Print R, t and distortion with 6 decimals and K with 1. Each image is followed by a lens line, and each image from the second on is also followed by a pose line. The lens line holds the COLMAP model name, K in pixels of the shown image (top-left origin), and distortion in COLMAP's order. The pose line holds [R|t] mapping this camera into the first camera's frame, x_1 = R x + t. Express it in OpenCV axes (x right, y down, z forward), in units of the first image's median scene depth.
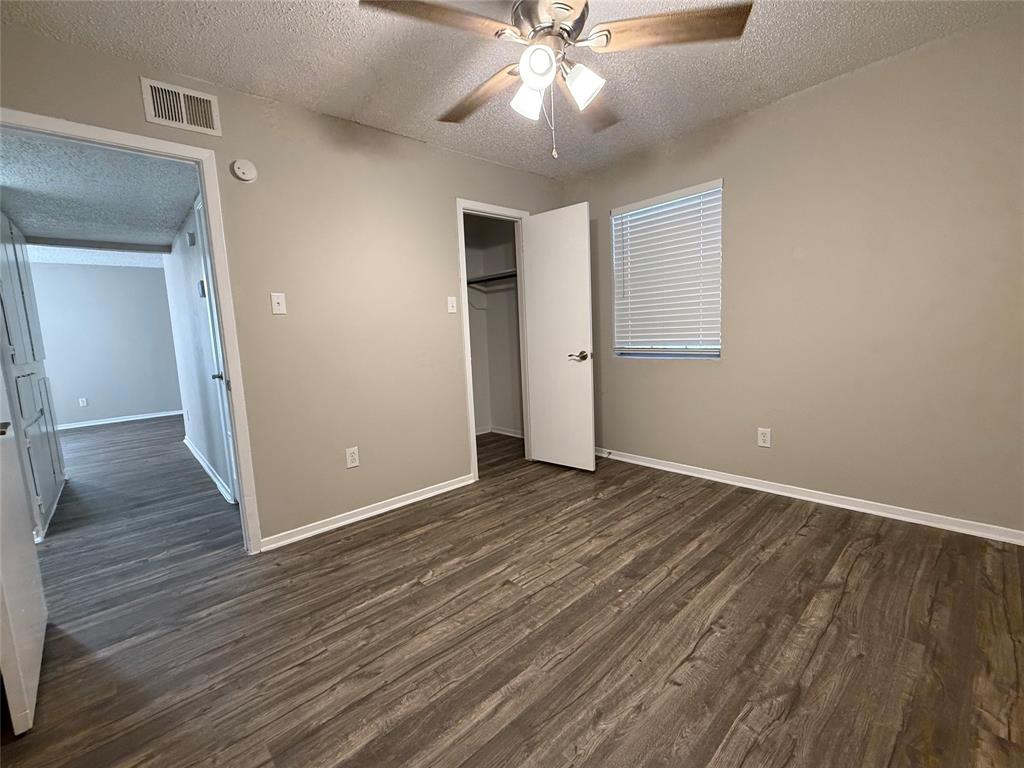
lens RADIAL K [[440.9, 0, 514.1], [0, 440.9, 383.2], [0, 0, 1]] dist [0.001084, -0.000071]
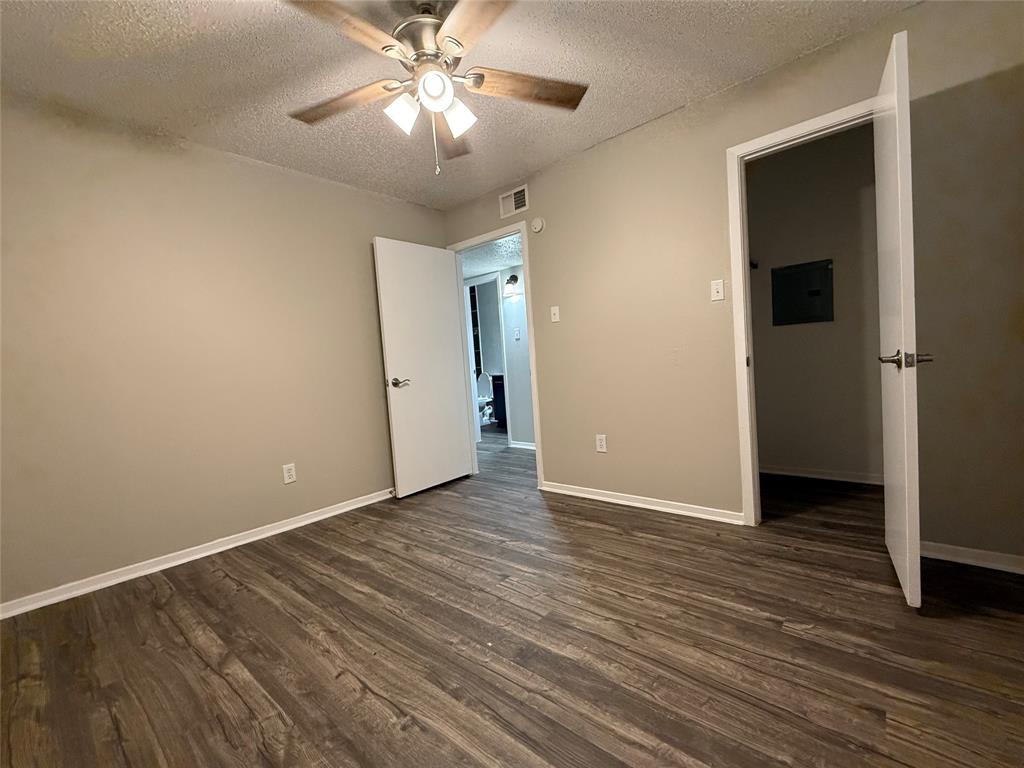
lens RADIAL K [[440.9, 0, 514.1], [0, 440.9, 383.2], [0, 0, 1]] dist [0.001084, -0.000071]
pose [[0.113767, 0.085624, -0.989811, 0.897865], [-0.055581, 0.995268, 0.079708, -0.078961], [0.991952, 0.045946, 0.117988, 0.805997]]
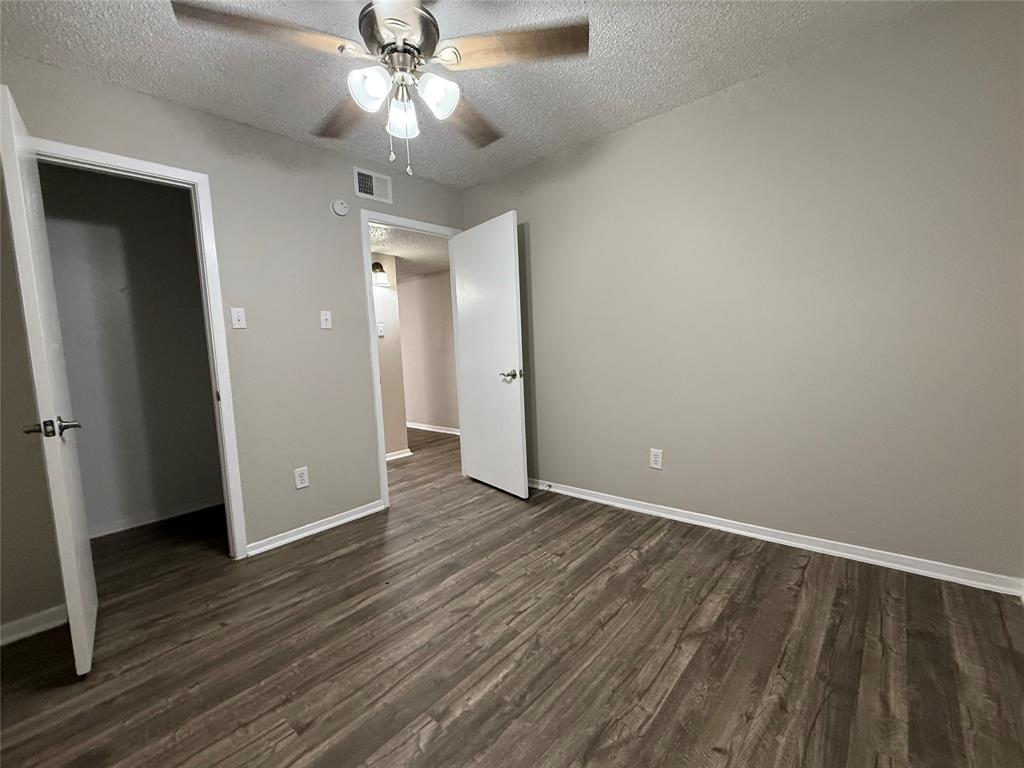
lens RADIAL K [[440.5, 0, 514.7], [0, 440.5, 382.5], [0, 0, 1]] dist [0.000234, -0.000182]
pose [[-0.989453, 0.105700, -0.099050, 0.159640], [0.083618, 0.975121, 0.205297, -0.226839], [0.118286, 0.194850, -0.973675, 1.874324]]
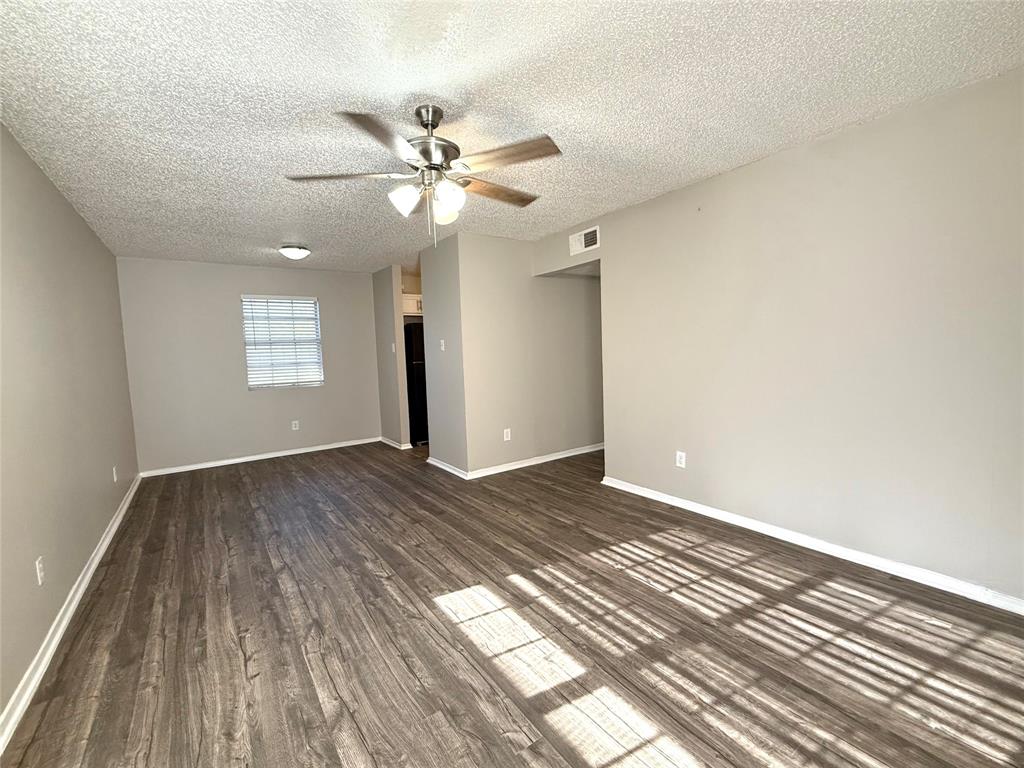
lens RADIAL K [[443.2, 0, 514.4], [0, 443.2, 382.1], [0, 0, 1]] dist [0.002301, 0.000338]
pose [[0.128322, -0.040266, 0.990915, -0.838117], [0.144123, 0.989325, 0.021538, -0.133395], [-0.981204, 0.140049, 0.132756, 0.795723]]
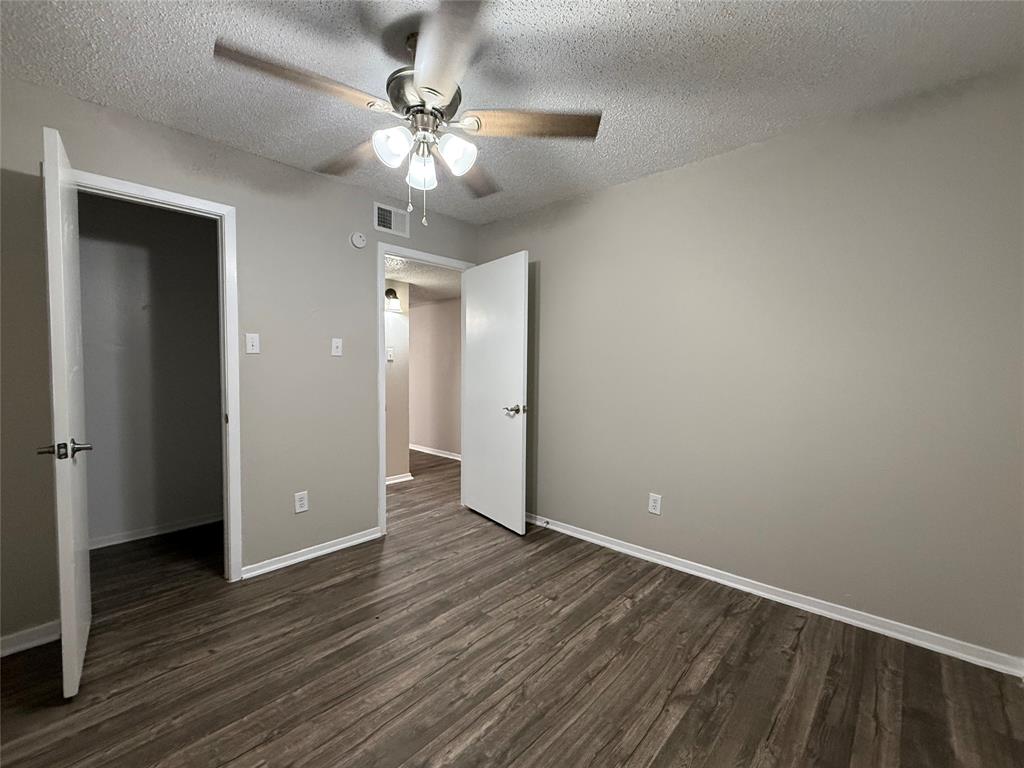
lens RADIAL K [[440.9, 0, 514.1], [0, 440.9, 383.2], [0, 0, 1]] dist [0.001084, -0.000071]
pose [[-0.995333, 0.046468, -0.084571, 0.147549], [0.032414, 0.986496, 0.160547, -0.275711], [0.090889, 0.157057, -0.983398, 1.882557]]
